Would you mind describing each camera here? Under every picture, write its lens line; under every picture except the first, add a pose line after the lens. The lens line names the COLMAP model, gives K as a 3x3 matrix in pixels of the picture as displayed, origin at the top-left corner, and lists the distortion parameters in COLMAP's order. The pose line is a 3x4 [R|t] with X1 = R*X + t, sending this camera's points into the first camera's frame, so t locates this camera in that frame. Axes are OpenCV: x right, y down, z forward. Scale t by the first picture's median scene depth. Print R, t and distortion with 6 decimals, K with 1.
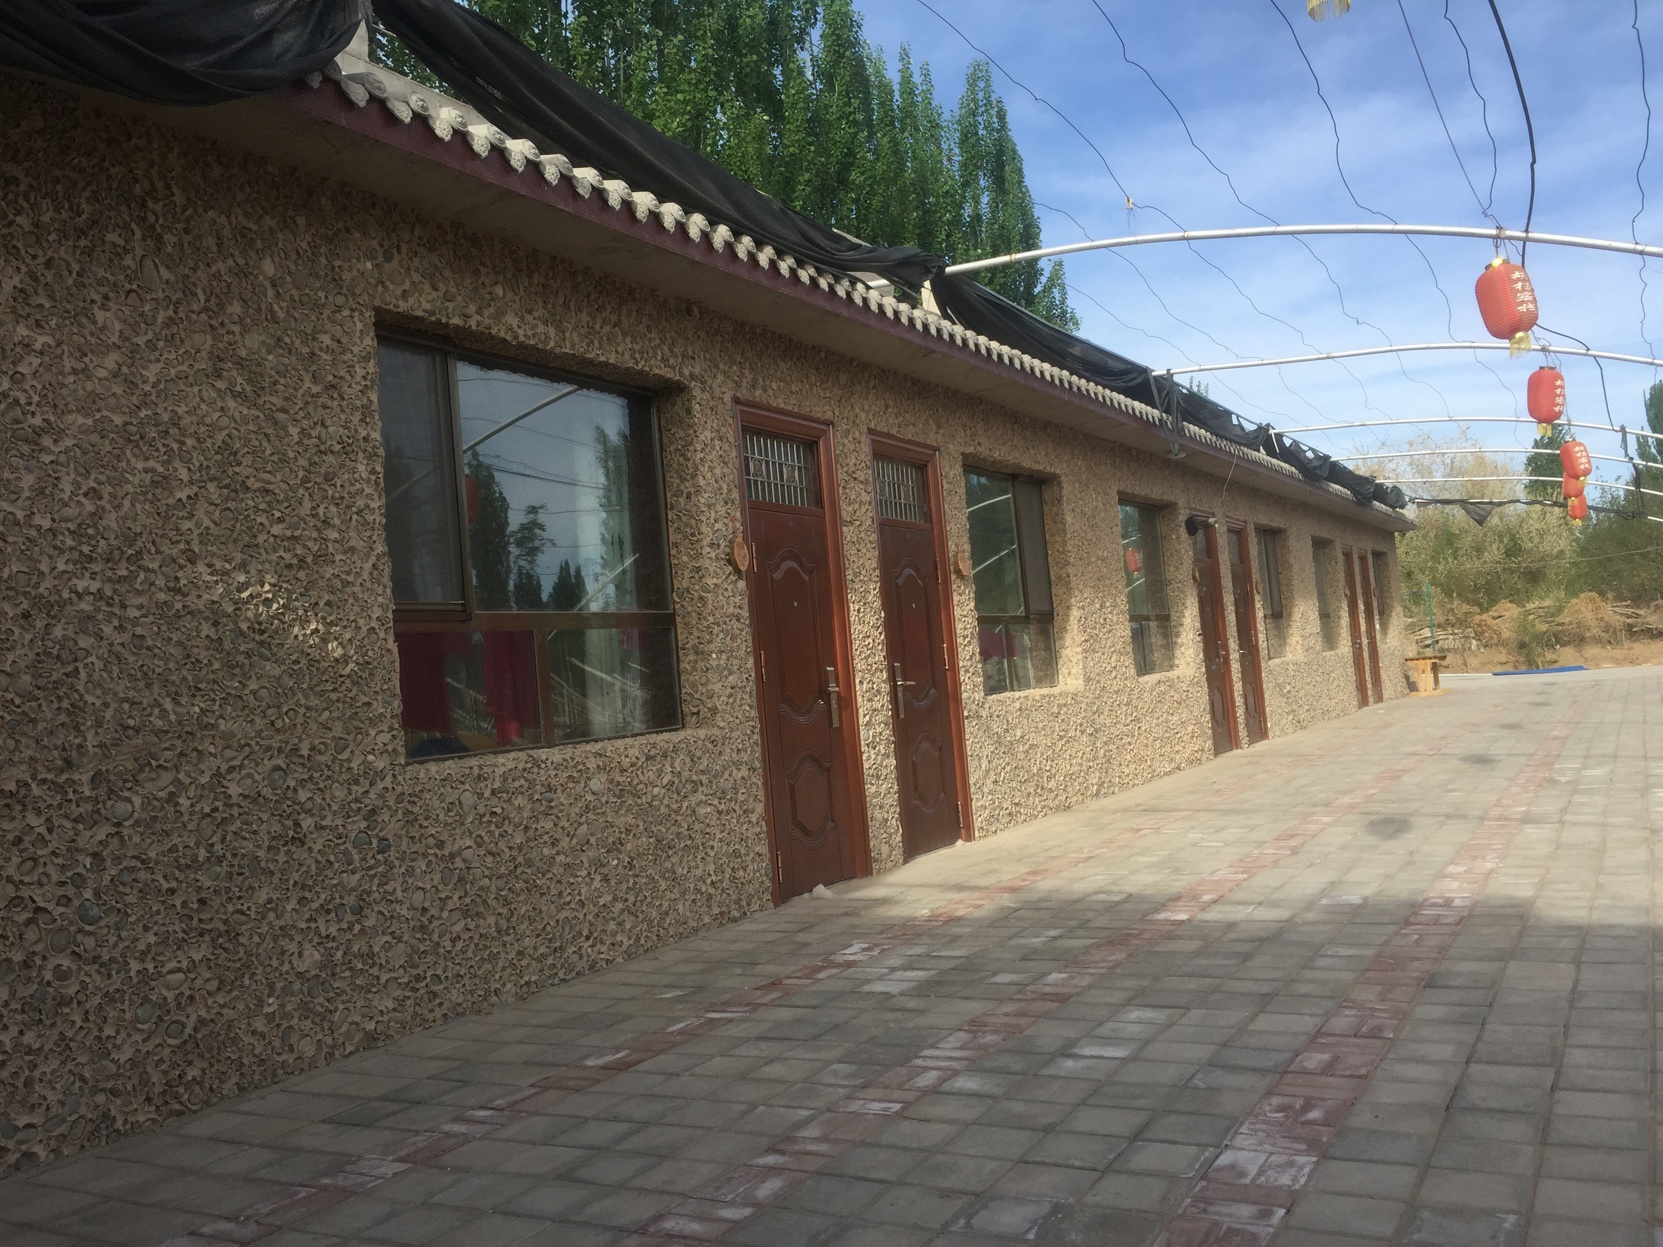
lens RADIAL K [[1414.2, 0, 831.5], [0, 1414.2, 623.5], [0, 0, 1]] dist [0.093764, -0.120314]
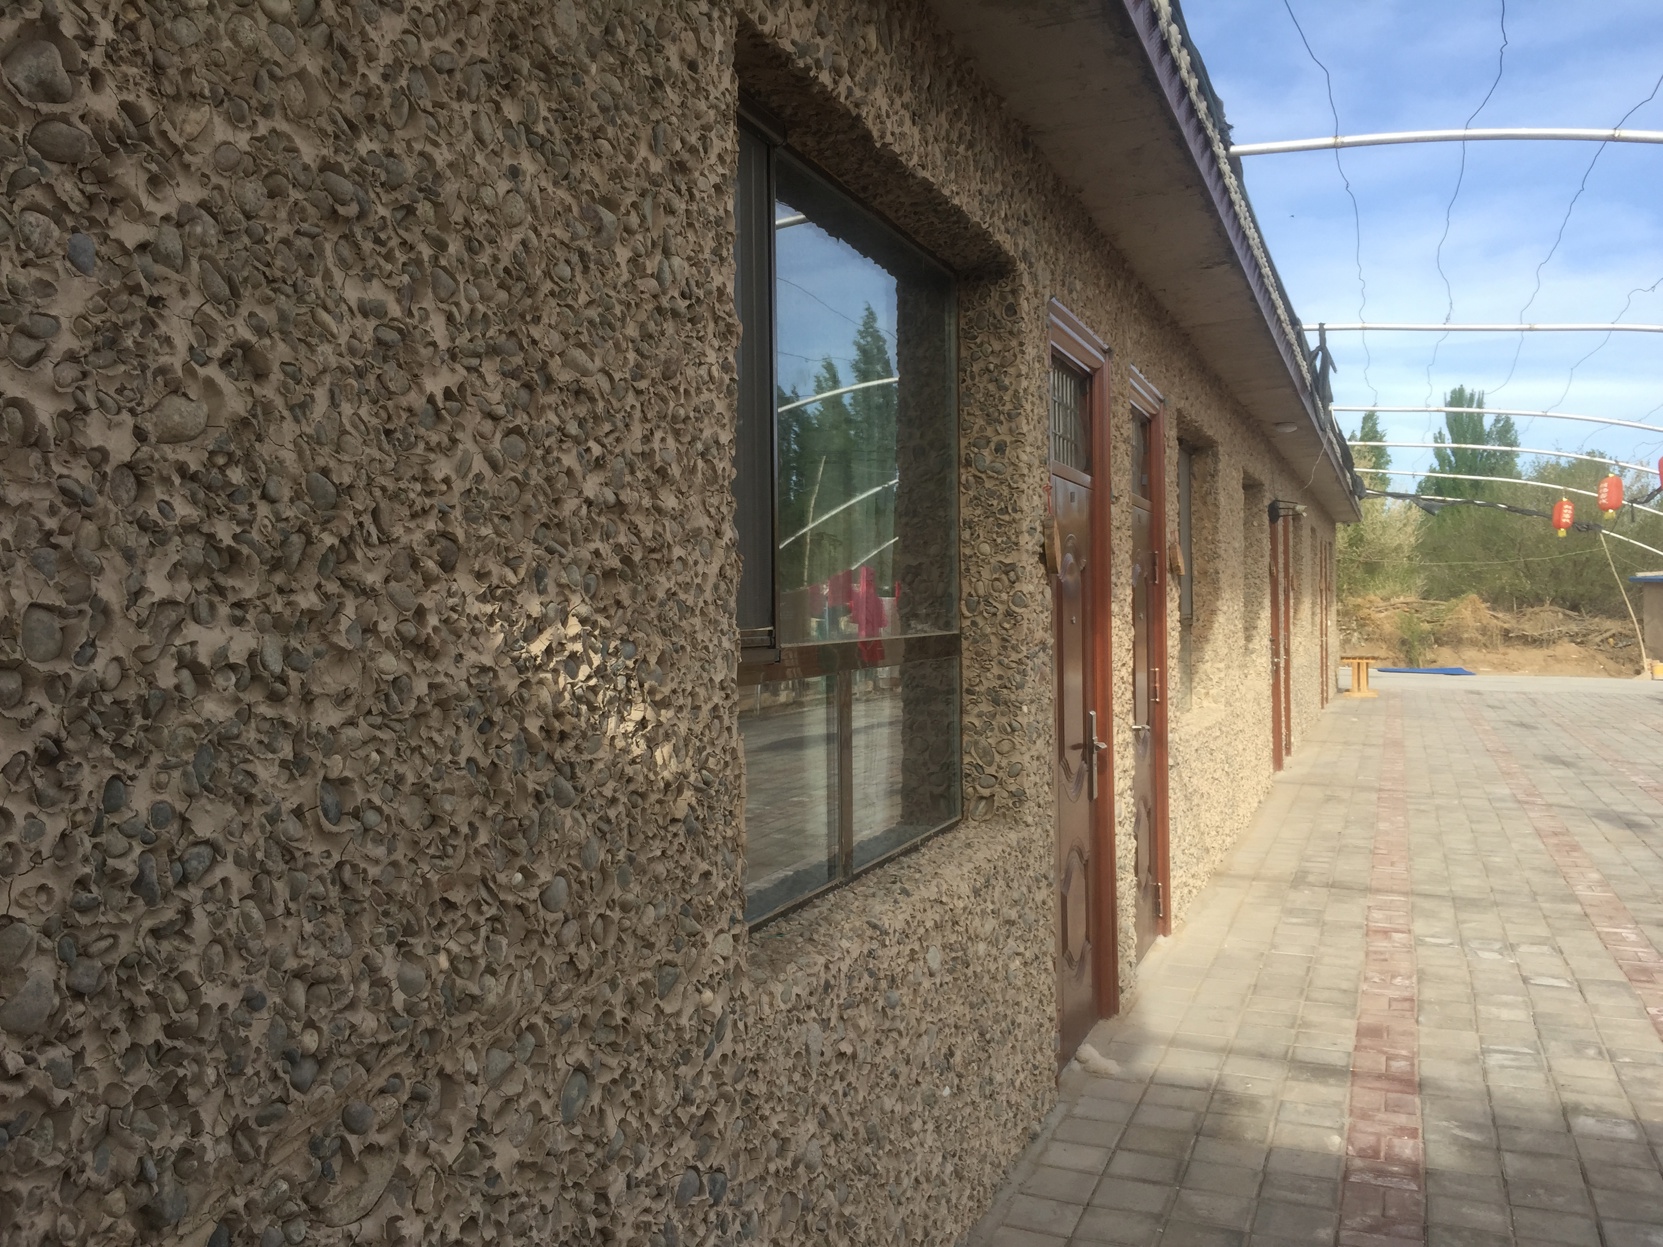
lens RADIAL K [[1414.2, 0, 831.5], [0, 1414.2, 623.5], [0, 0, 1]] dist [0.093764, -0.120314]
pose [[0.987298, 0.075424, 0.139835, -0.399948], [-0.081929, 0.995780, 0.041355, -0.052050], [-0.136126, -0.052287, 0.989311, 0.618067]]
